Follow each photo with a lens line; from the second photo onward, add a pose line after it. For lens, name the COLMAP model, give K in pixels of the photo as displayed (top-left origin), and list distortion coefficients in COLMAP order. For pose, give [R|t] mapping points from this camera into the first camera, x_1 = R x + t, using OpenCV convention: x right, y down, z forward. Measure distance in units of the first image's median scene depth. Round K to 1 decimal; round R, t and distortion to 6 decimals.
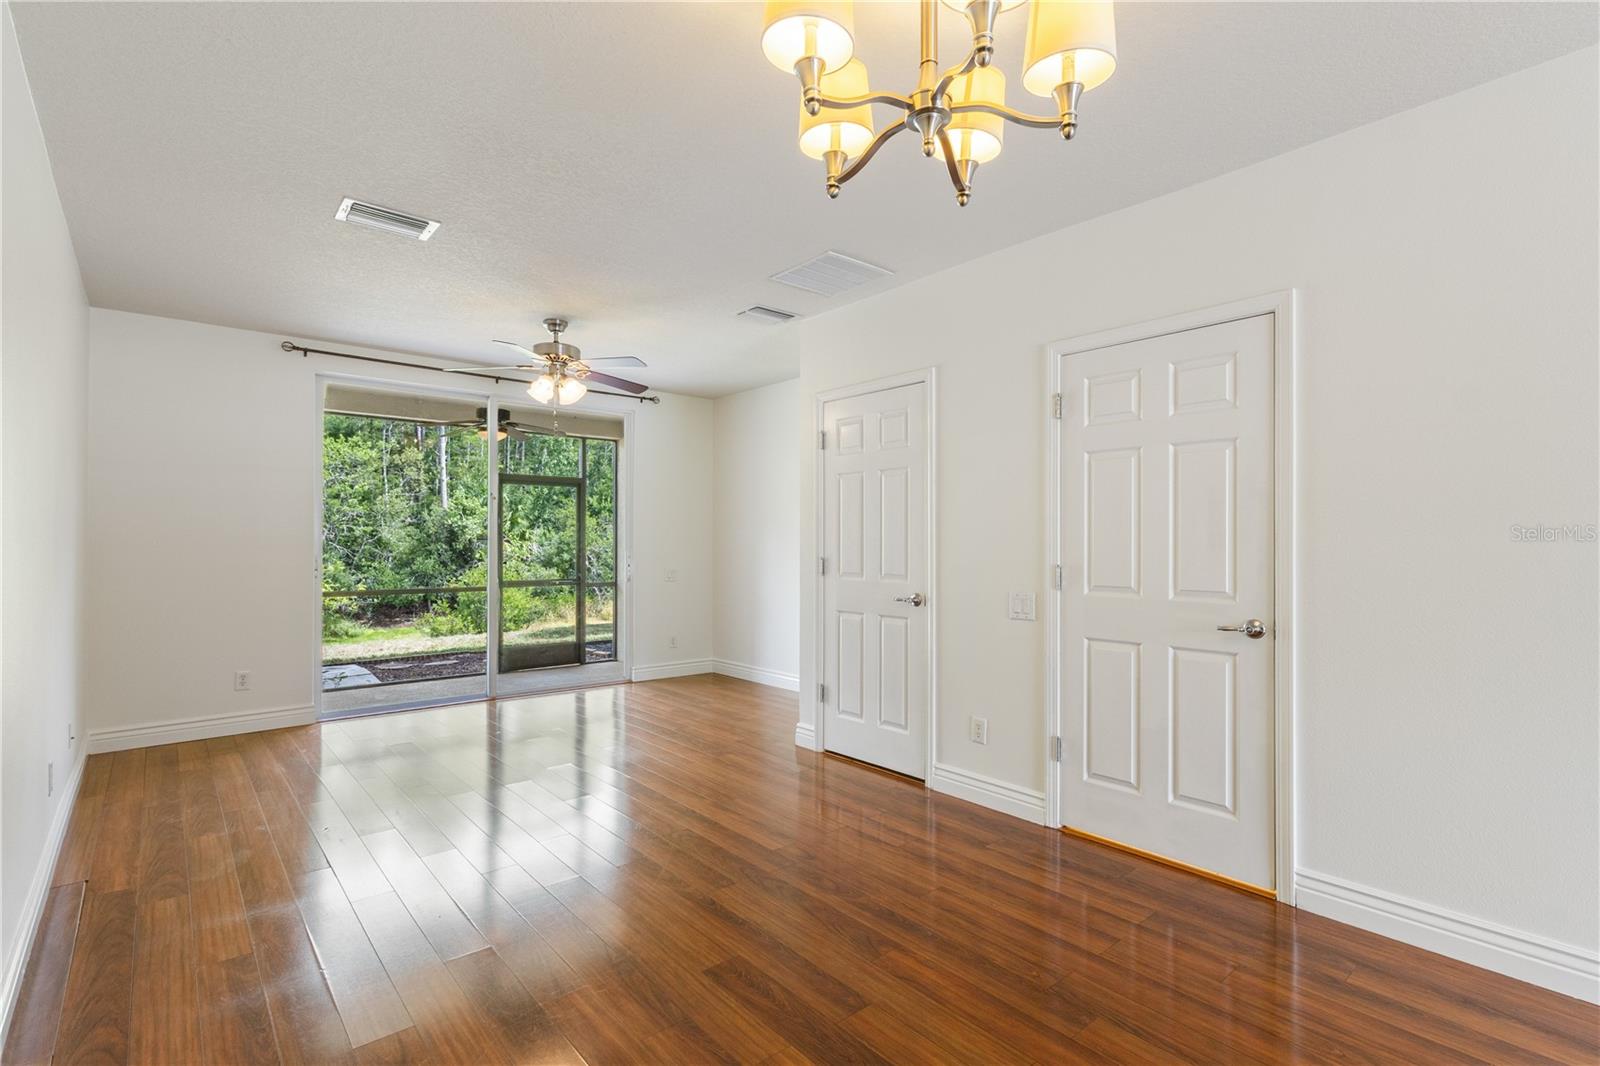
lens RADIAL K [[748.7, 0, 791.0], [0, 748.7, 543.4], [0, 0, 1]] dist [0.004247, 0.000479]
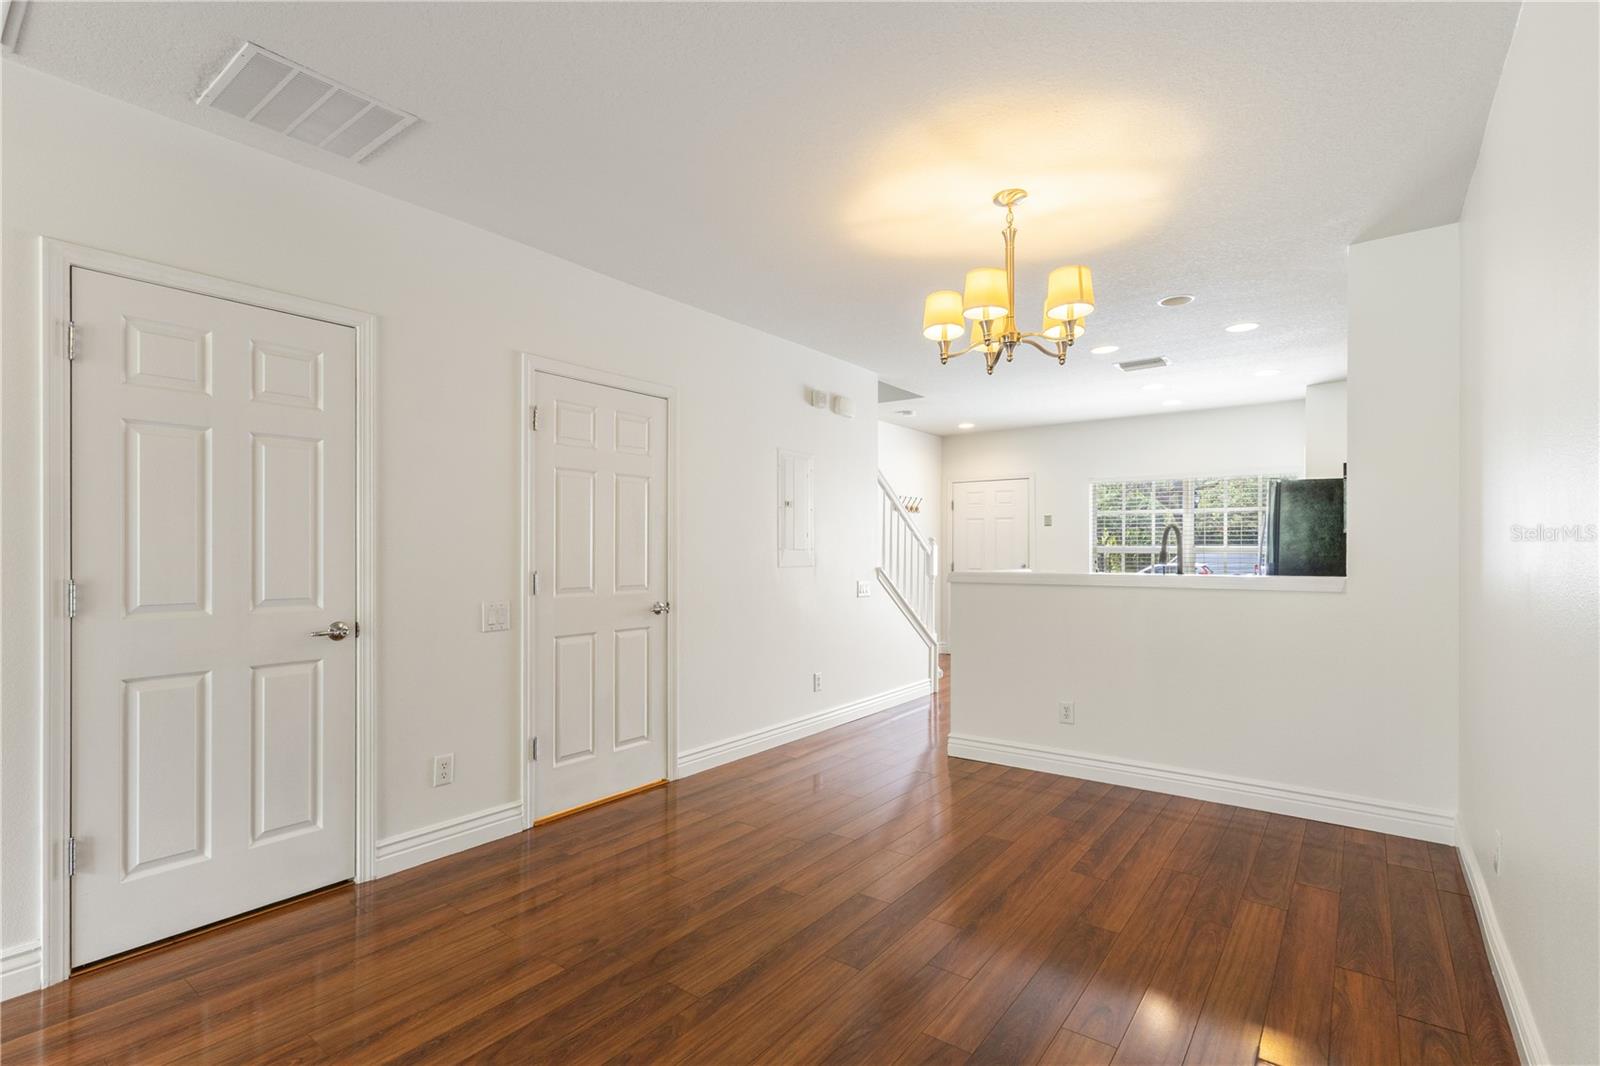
lens RADIAL K [[748.7, 0, 798.4], [0, 748.7, 551.3], [0, 0, 1]] dist [0.004247, 0.000479]
pose [[-0.214169, -0.007762, 0.976766, -0.699226], [-0.003972, 0.999967, 0.007076, -0.007724], [-0.976789, -0.002365, -0.214192, 0.825040]]
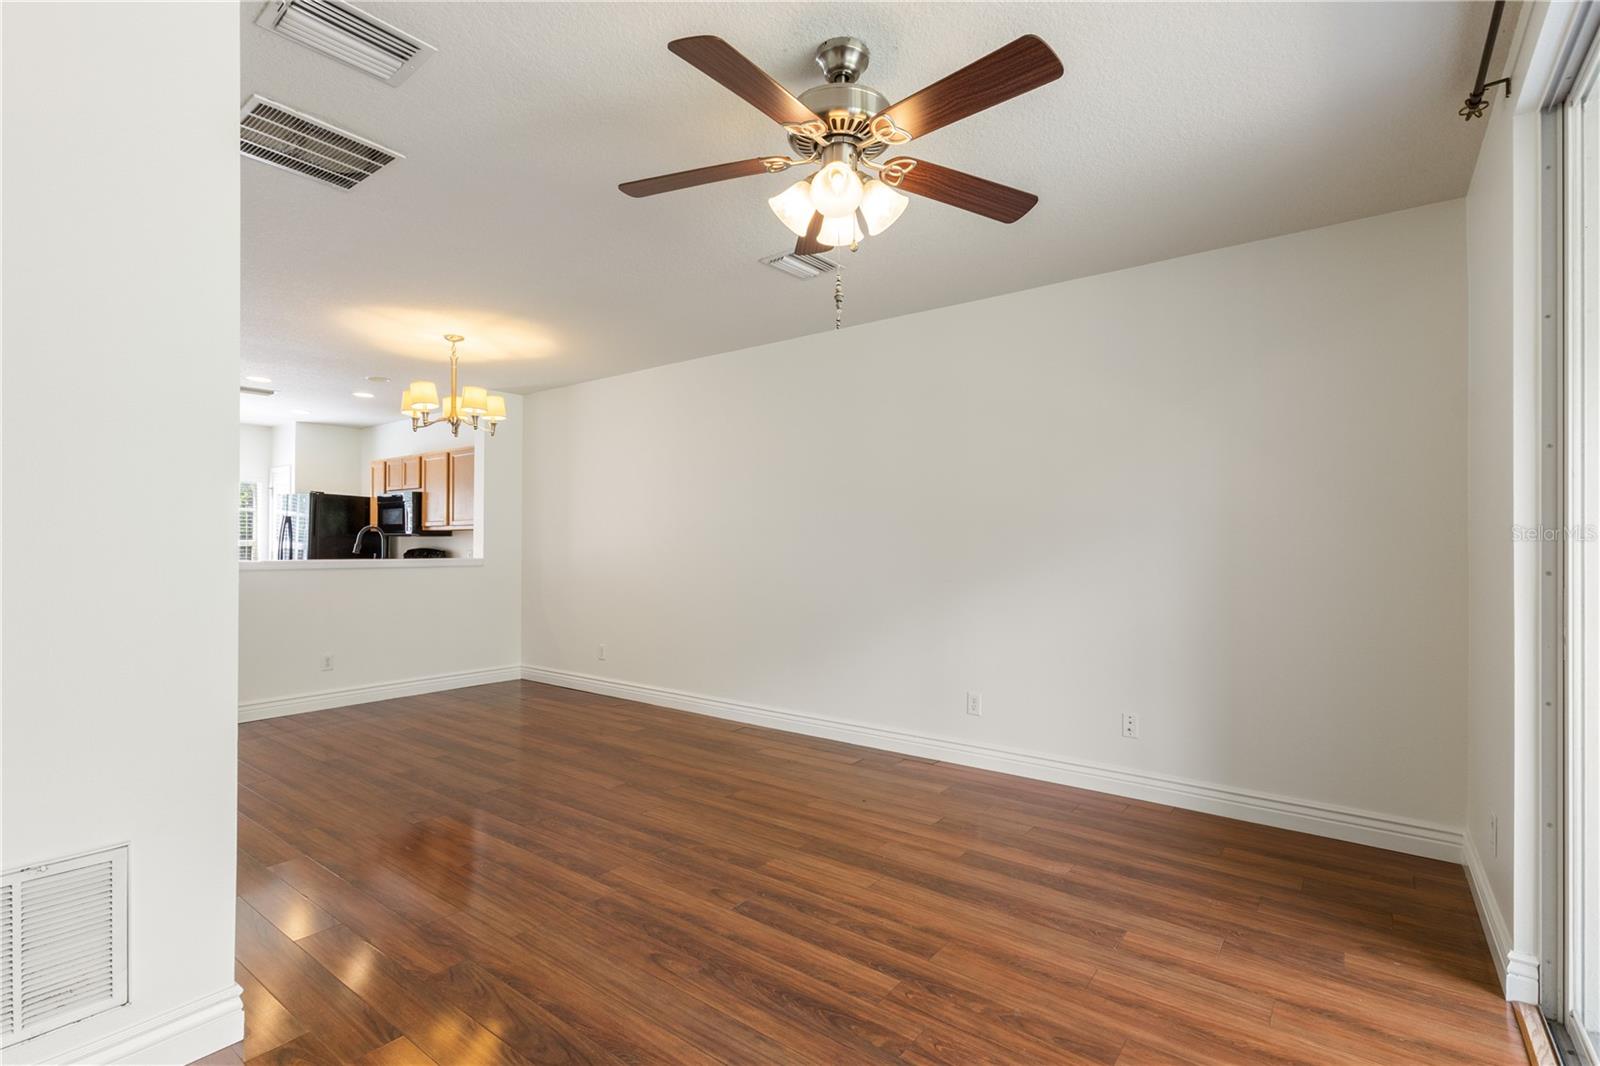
lens RADIAL K [[748.7, 0, 791.1], [0, 748.7, 531.1], [0, 0, 1]] dist [0.004247, 0.000479]
pose [[-0.976430, -0.016372, -0.215212, -0.253455], [-0.011892, 0.999685, -0.022097, -0.001713], [0.215506, -0.019017, -0.976317, 1.967013]]
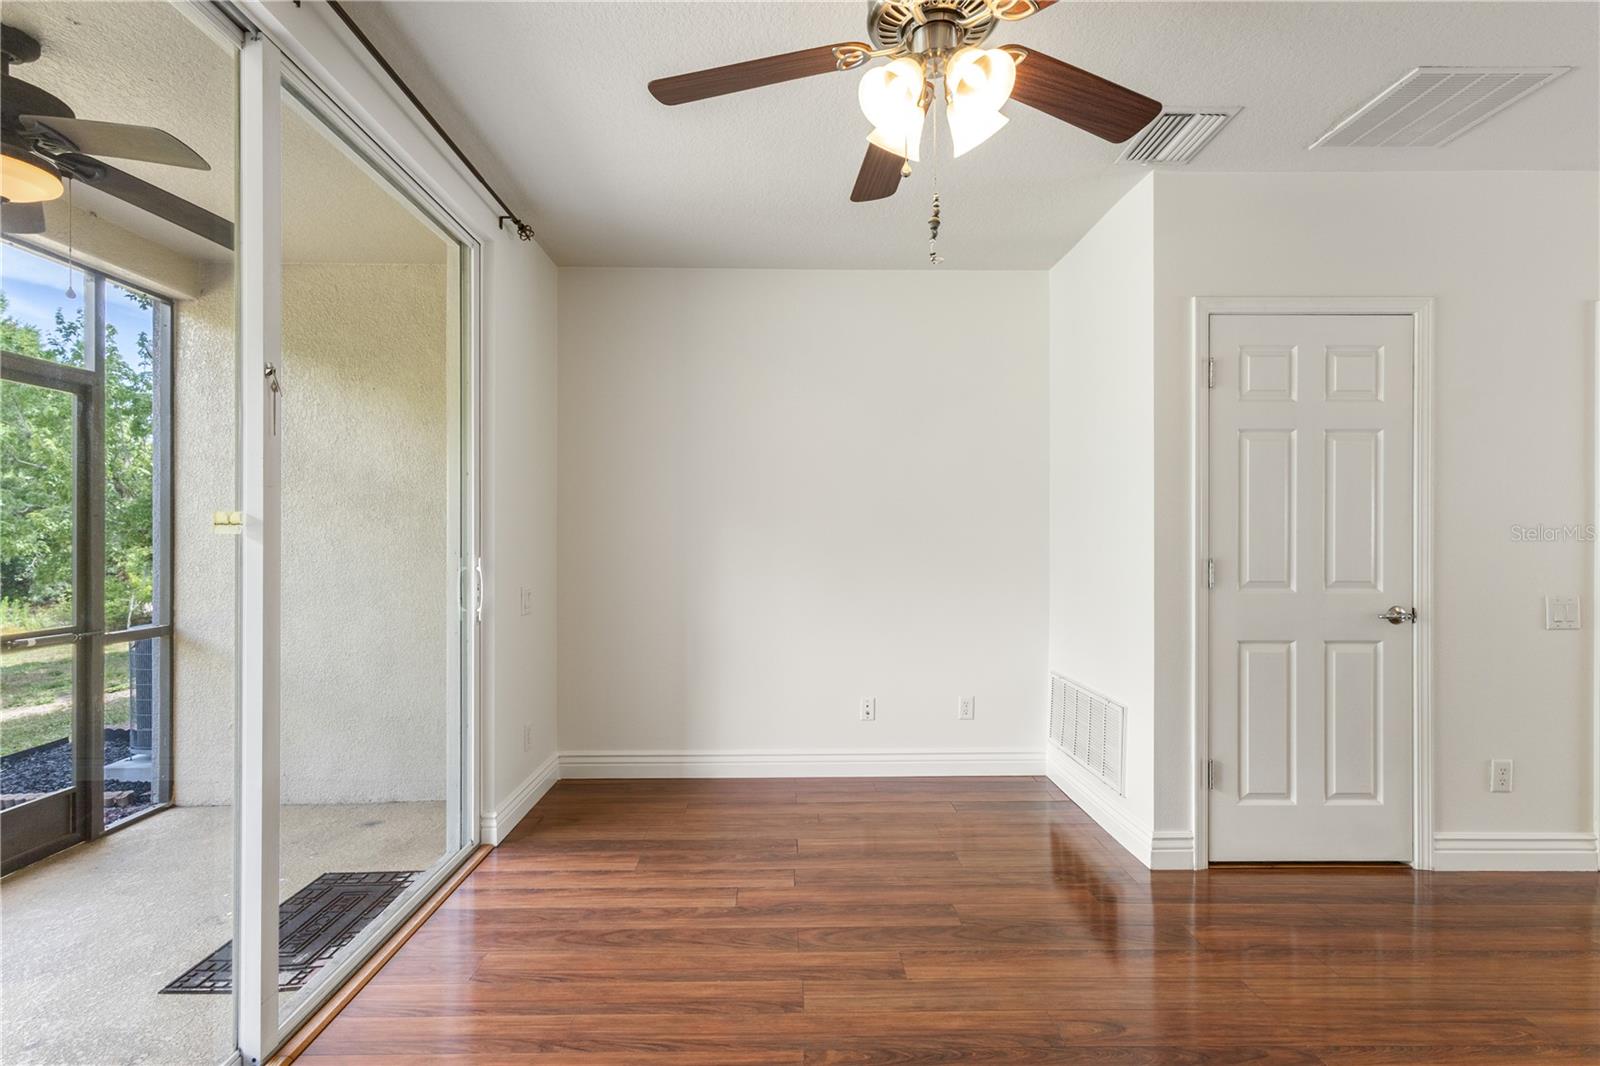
lens RADIAL K [[748.7, 0, 790.0], [0, 748.7, 536.8], [0, 0, 1]] dist [0.004247, 0.000479]
pose [[0.635830, -0.003549, 0.771821, -0.864670], [0.000283, 0.999990, 0.004365, -0.004064], [-0.771829, -0.002558, 0.635825, 1.124249]]
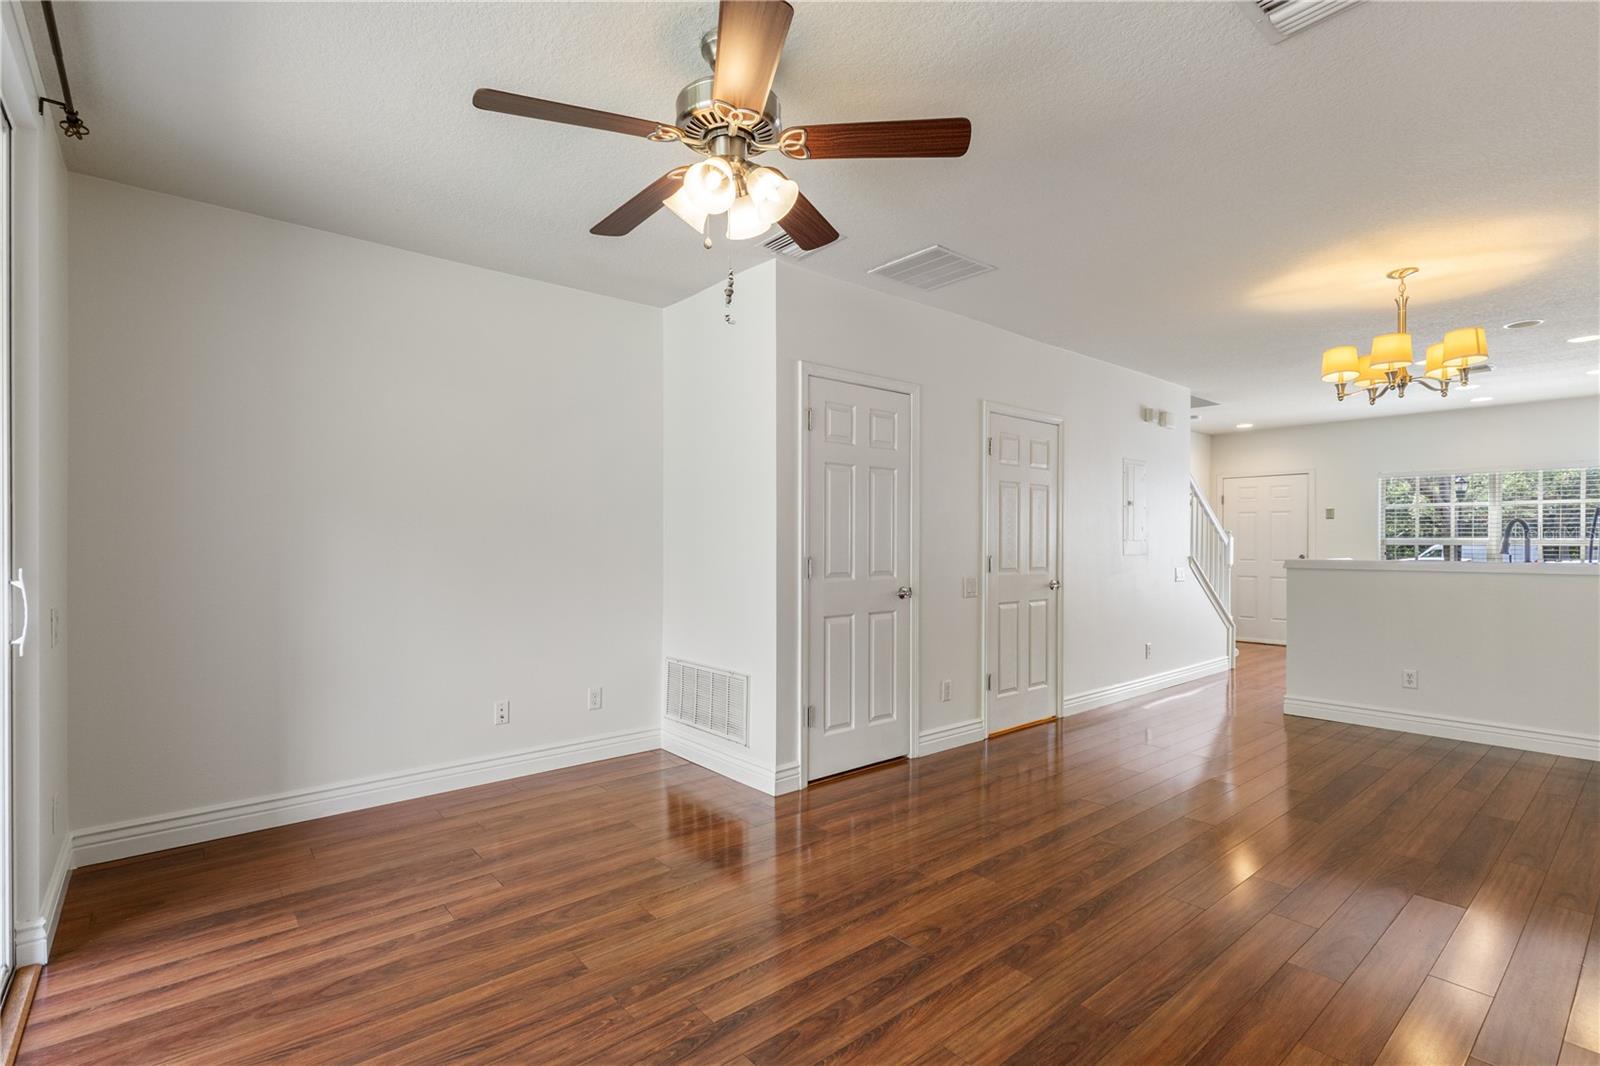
lens RADIAL K [[748.7, 0, 797.0], [0, 748.7, 546.2], [0, 0, 1]] dist [0.004247, 0.000479]
pose [[0.004253, -0.011678, 0.999923, -1.044786], [-0.004091, 0.999923, 0.011695, -0.005494], [-0.999983, -0.004140, 0.004205, 1.303752]]
